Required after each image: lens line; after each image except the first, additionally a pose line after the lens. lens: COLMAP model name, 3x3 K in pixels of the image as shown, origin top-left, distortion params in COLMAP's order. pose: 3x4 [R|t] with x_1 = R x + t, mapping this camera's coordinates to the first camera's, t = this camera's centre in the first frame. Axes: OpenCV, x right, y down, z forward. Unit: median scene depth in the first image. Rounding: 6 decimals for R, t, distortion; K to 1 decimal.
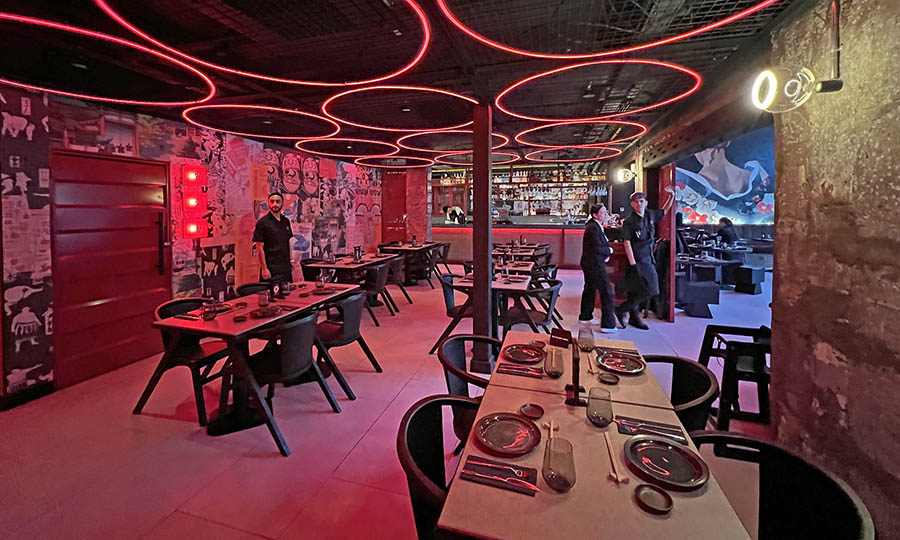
lens RADIAL K [[360.4, 0, 448.0], [0, 360.4, 216.5], [0, 0, 1]] dist [-0.006087, 0.001346]
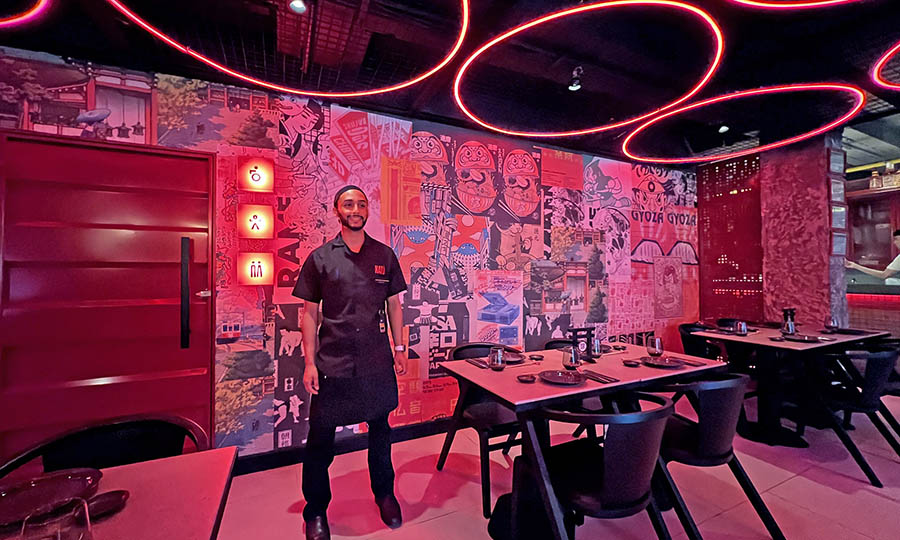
lens RADIAL K [[360.4, 0, 450.0], [0, 360.4, 267.1], [0, 0, 1]] dist [-0.006087, 0.001346]
pose [[0.664348, -0.017879, -0.747210, -0.058039], [-0.011128, 0.999366, -0.033806, 0.031783], [0.747341, 0.030774, 0.663728, 0.594423]]
